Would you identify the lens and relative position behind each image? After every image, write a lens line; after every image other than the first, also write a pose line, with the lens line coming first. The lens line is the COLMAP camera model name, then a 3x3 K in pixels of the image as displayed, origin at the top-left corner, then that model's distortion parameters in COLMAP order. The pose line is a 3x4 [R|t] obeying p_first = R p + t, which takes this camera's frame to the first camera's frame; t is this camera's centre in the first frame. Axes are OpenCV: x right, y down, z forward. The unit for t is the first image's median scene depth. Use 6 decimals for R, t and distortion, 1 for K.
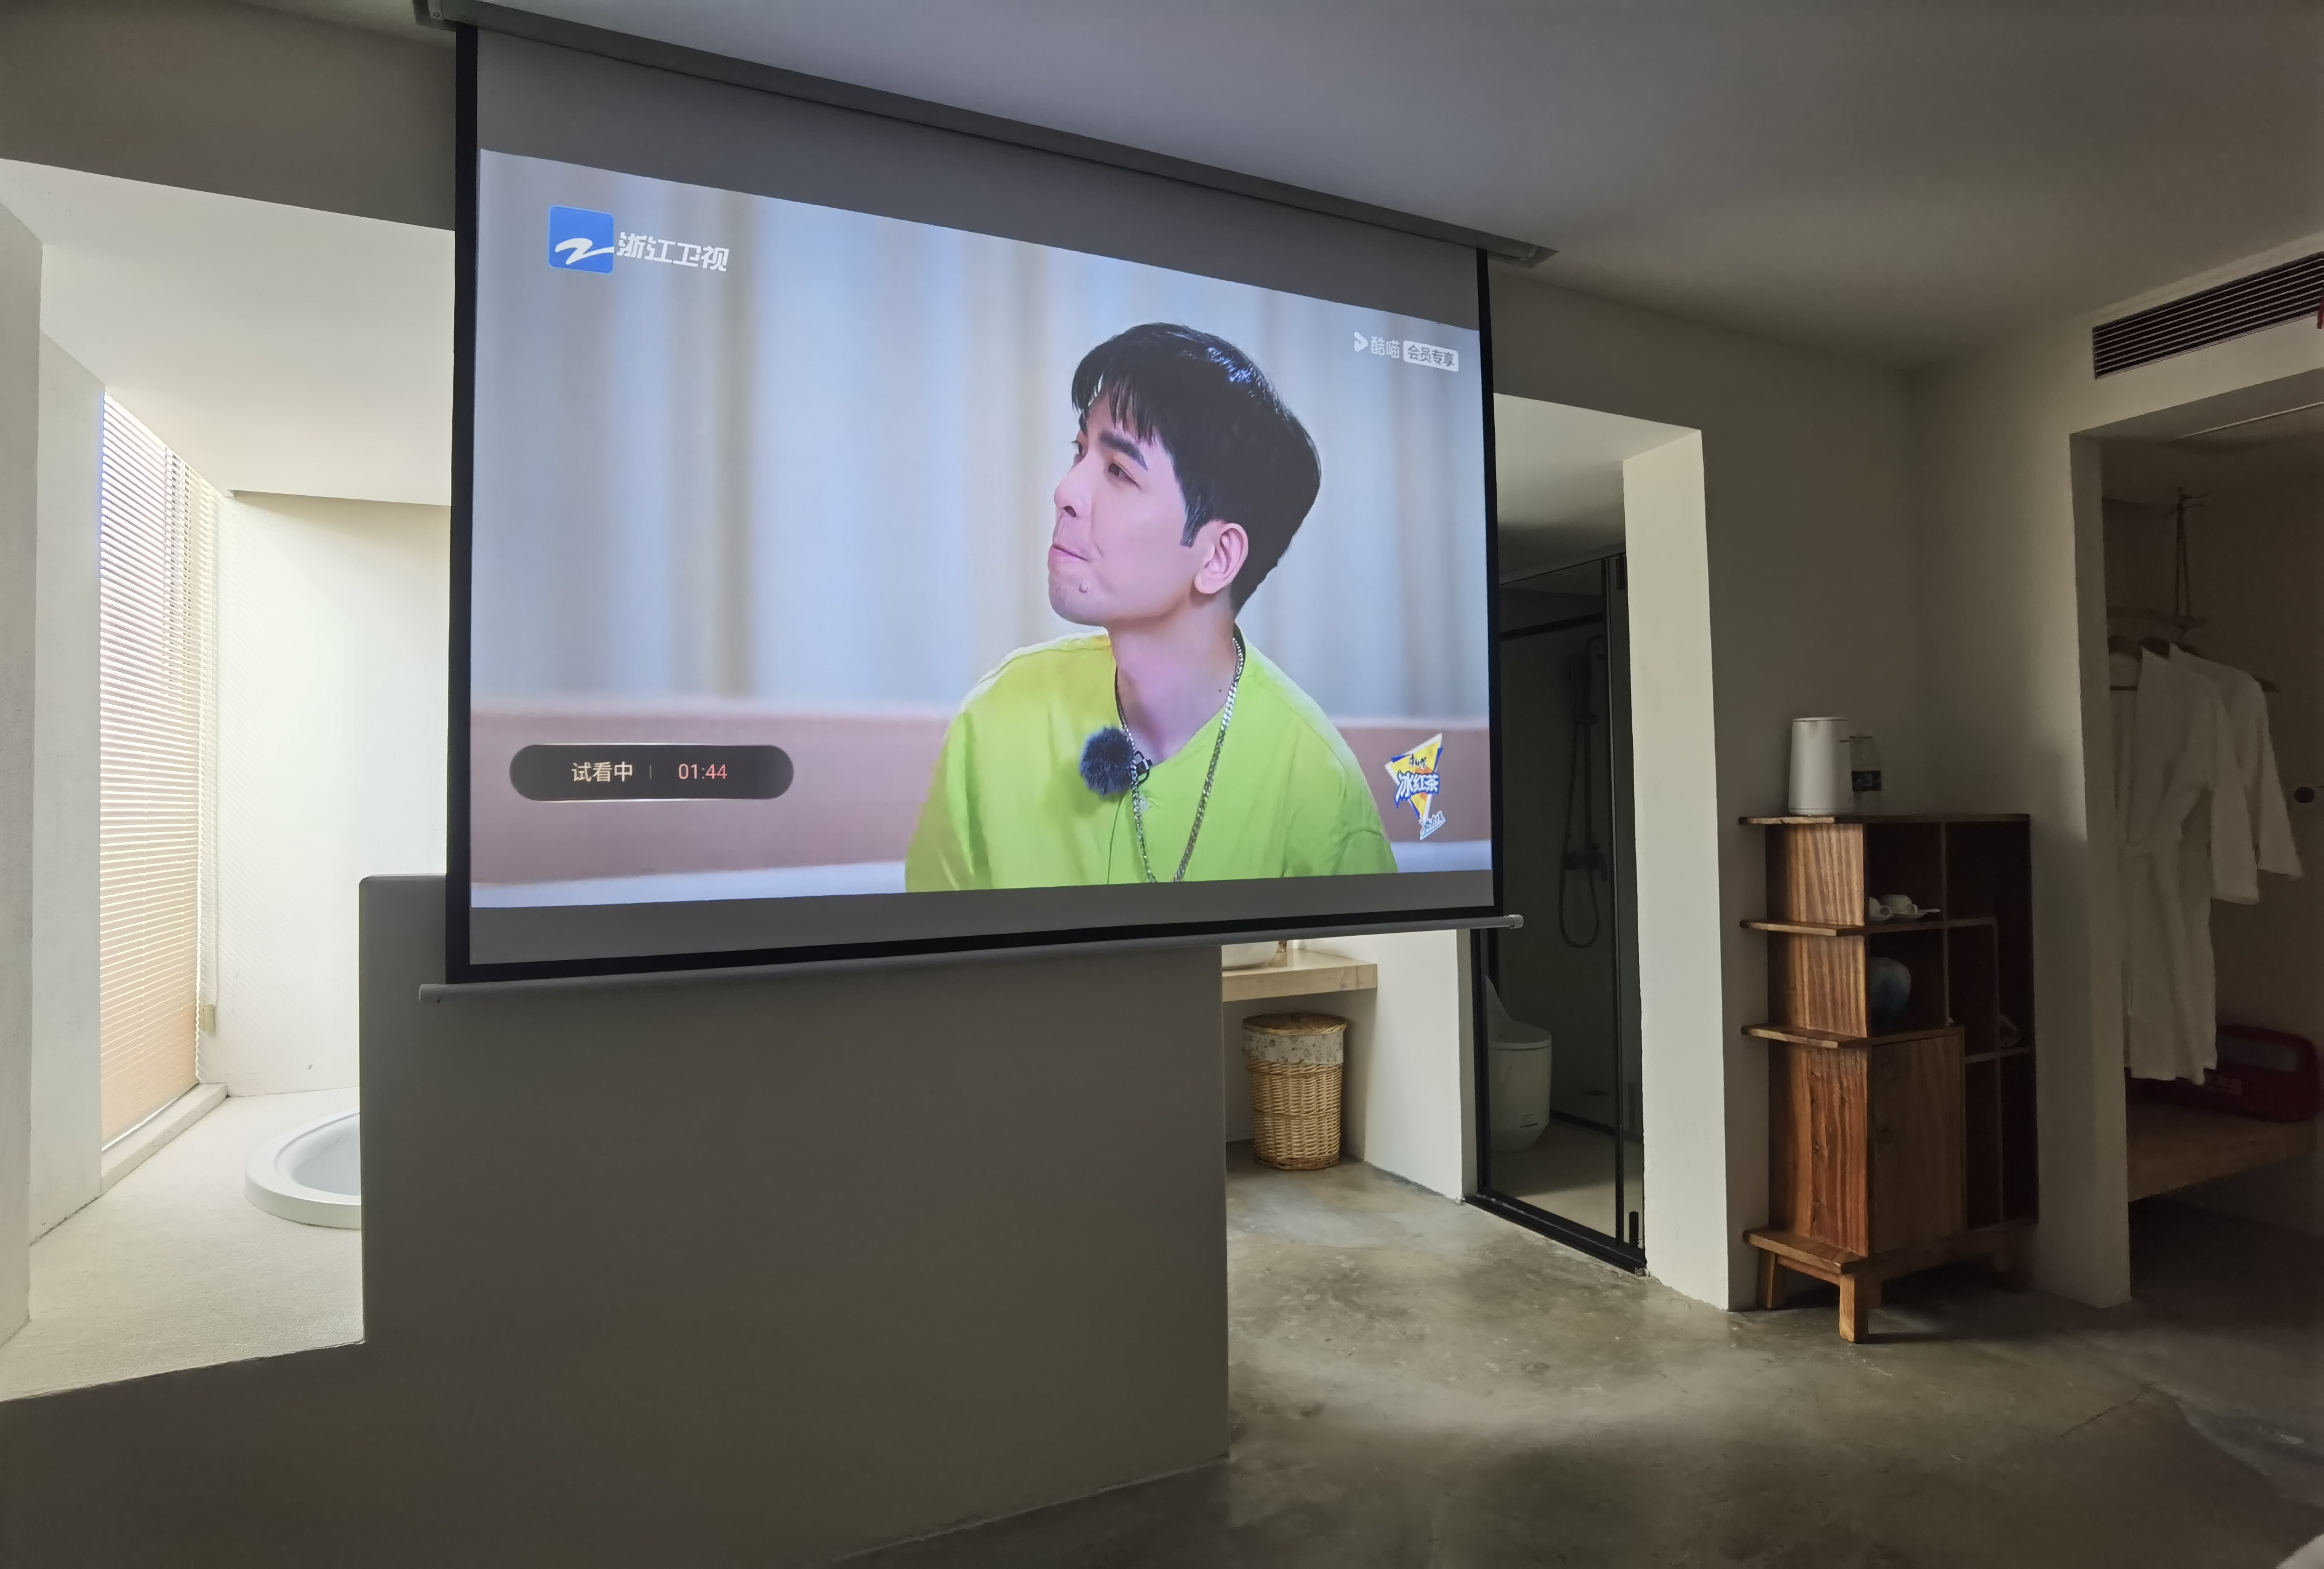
lens RADIAL K [[1240.8, 0, 1130.8], [0, 1240.8, 779.2], [0, 0, 1]] dist [-0.057870, 0.033999]
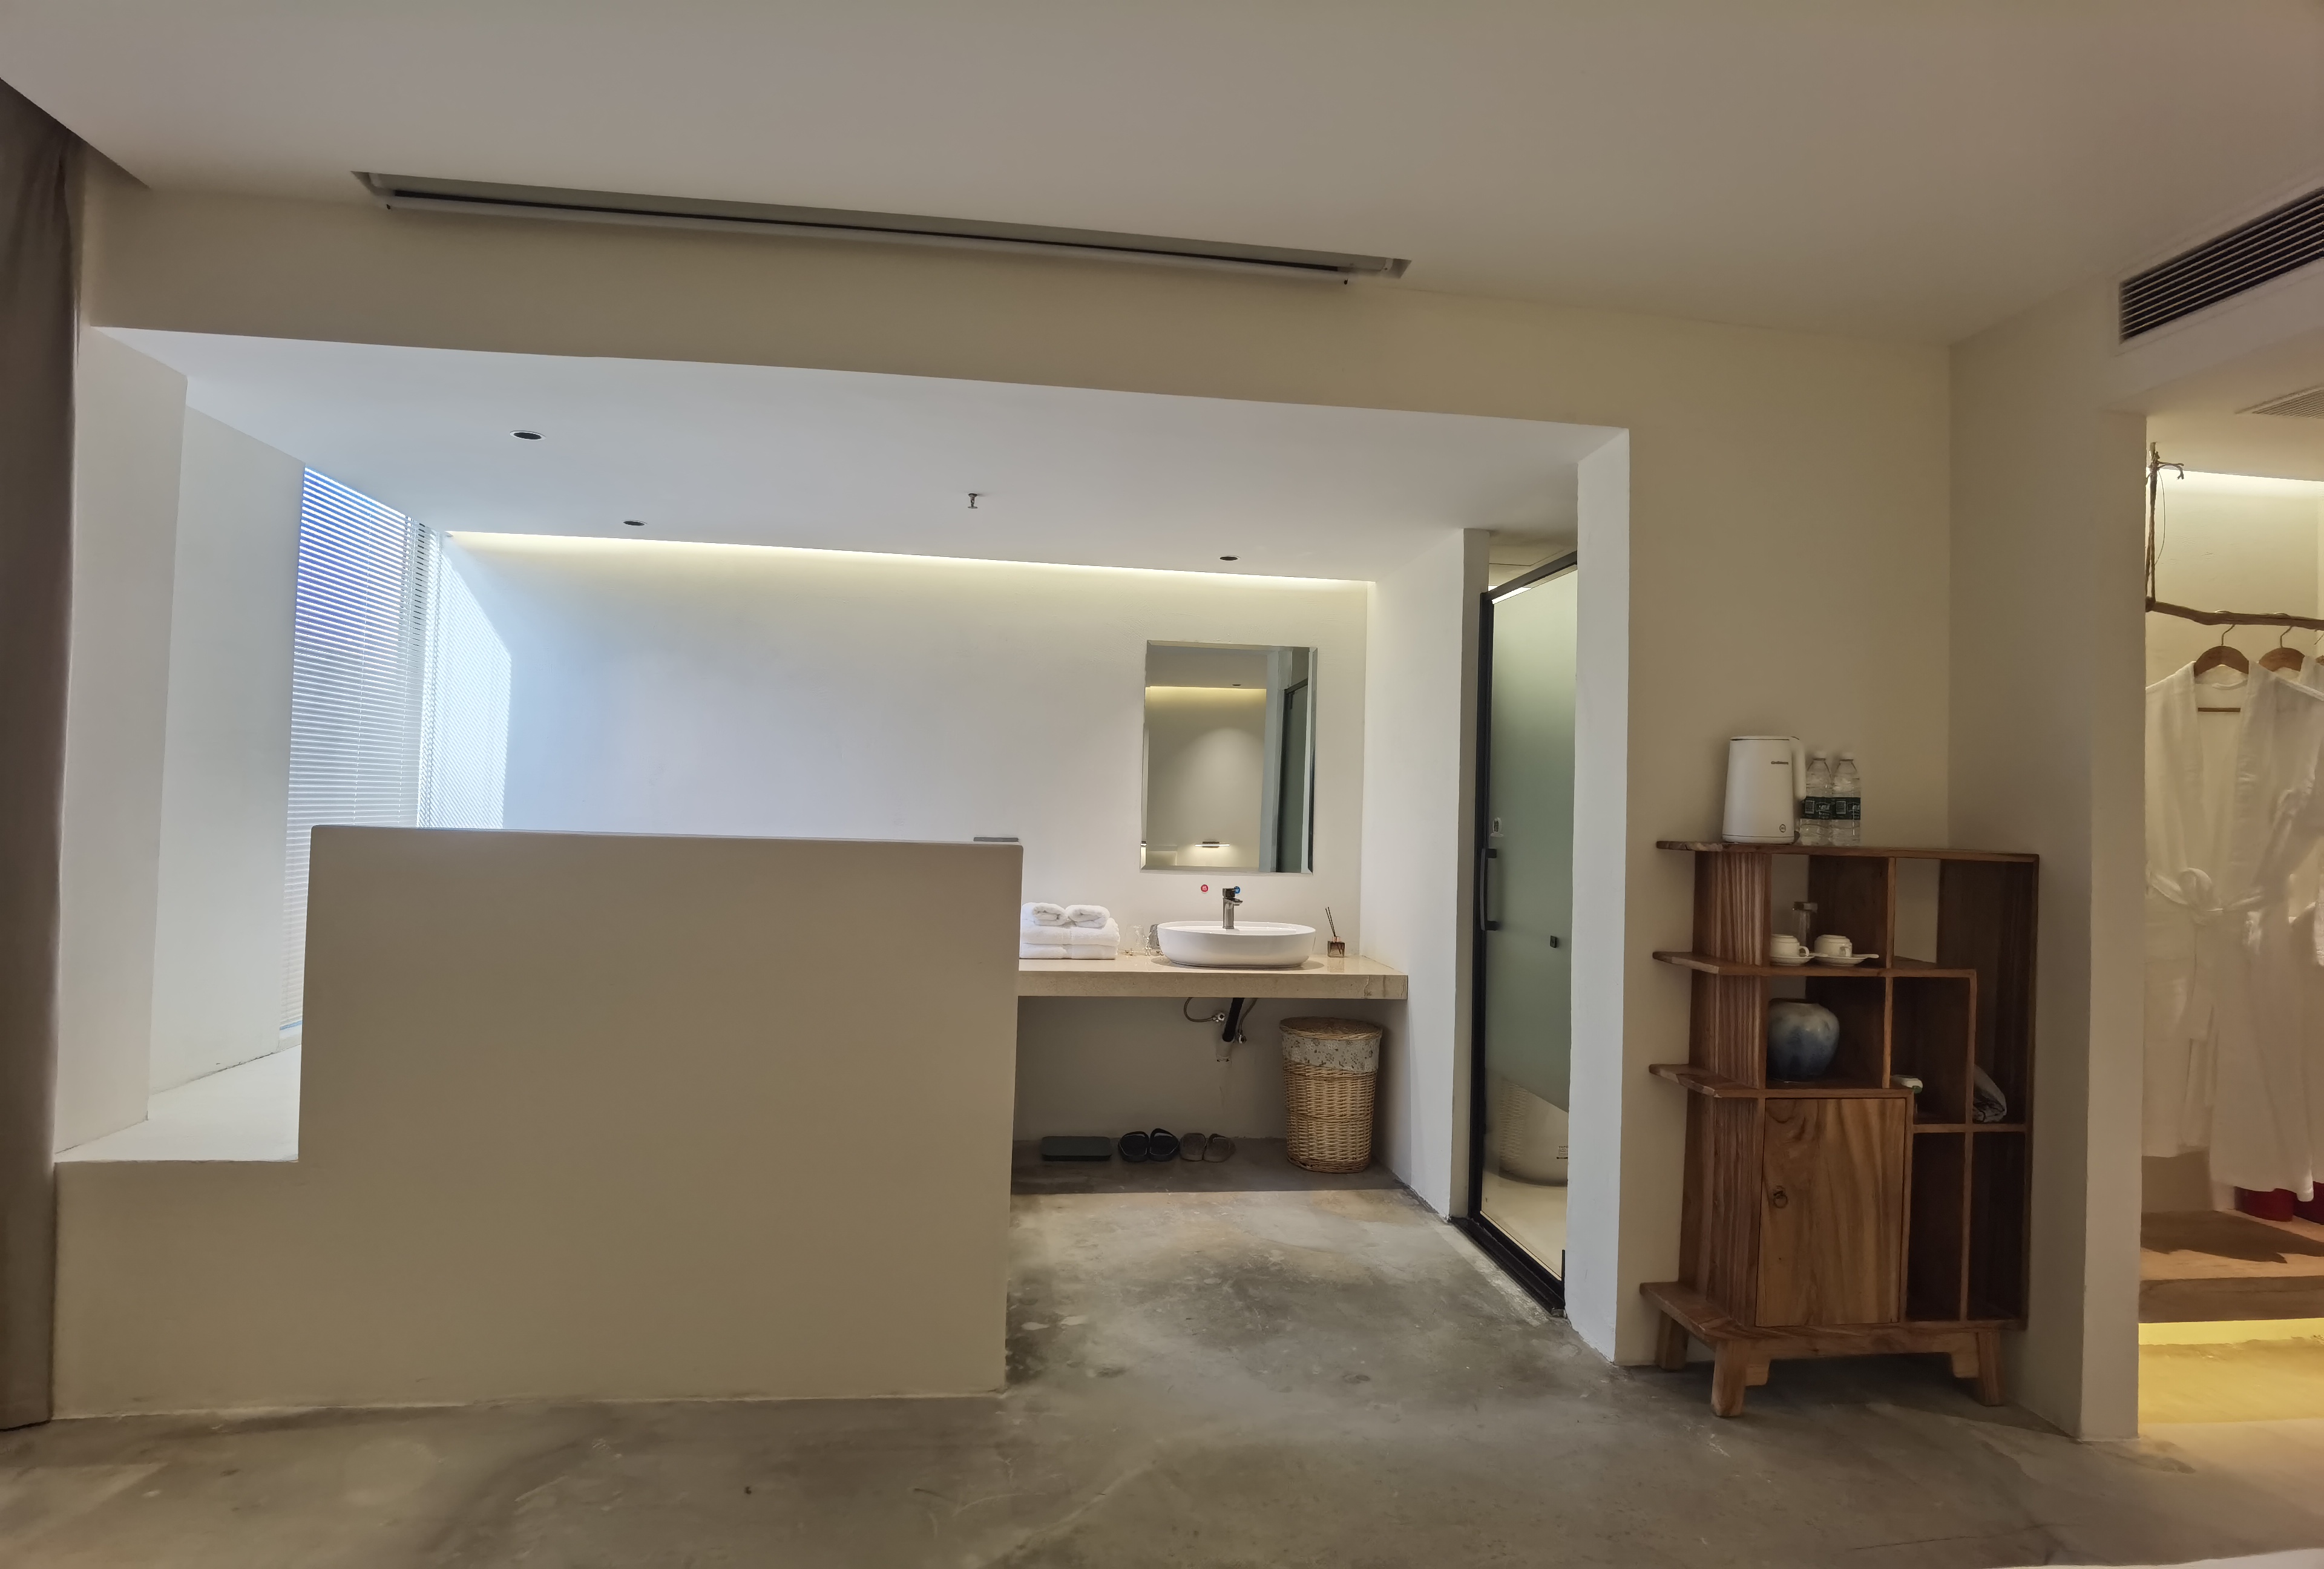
lens RADIAL K [[1240.8, 0, 1184.5], [0, 1240.8, 778.8], [0, 0, 1]] dist [-0.057870, 0.033999]
pose [[0.950448, 0.033906, -0.309030, 0.442759], [-0.035131, 0.999381, 0.001602, -0.004684], [0.308894, 0.009334, 0.951051, -0.002589]]
